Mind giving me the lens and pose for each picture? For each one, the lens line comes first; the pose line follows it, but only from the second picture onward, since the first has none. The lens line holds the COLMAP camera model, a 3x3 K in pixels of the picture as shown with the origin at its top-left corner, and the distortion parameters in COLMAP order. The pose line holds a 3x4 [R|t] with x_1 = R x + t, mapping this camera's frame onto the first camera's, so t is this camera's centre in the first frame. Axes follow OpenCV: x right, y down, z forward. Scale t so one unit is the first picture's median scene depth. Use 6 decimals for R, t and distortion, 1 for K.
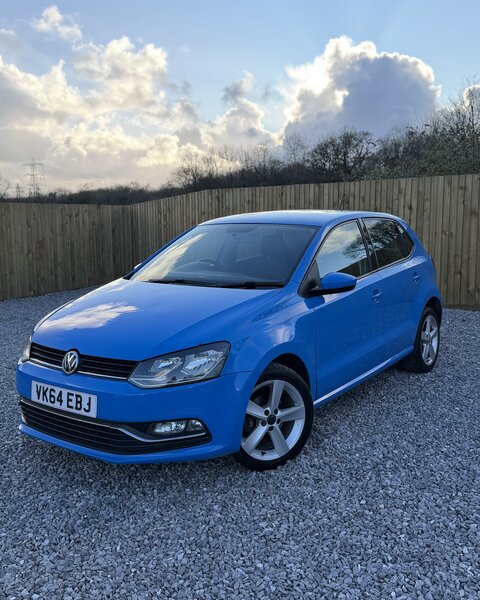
lens RADIAL K [[620.0, 0, 212.6], [0, 620.0, 270.6], [0, 0, 1]] dist [0.049002, 0.000000]
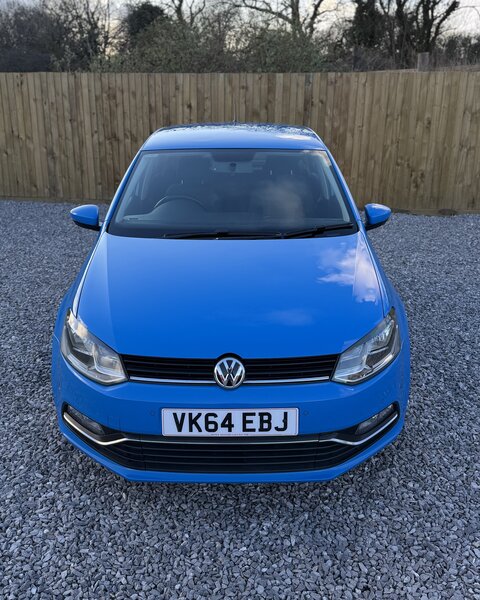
lens RADIAL K [[620.0, 0, 243.4], [0, 620.0, 291.4], [0, 0, 1]] dist [0.049002, 0.000000]
pose [[0.787192, -0.170005, 0.592813, -0.165706], [0.039301, 0.973129, 0.226882, -0.027434], [-0.615454, -0.155302, 0.772721, 0.120804]]
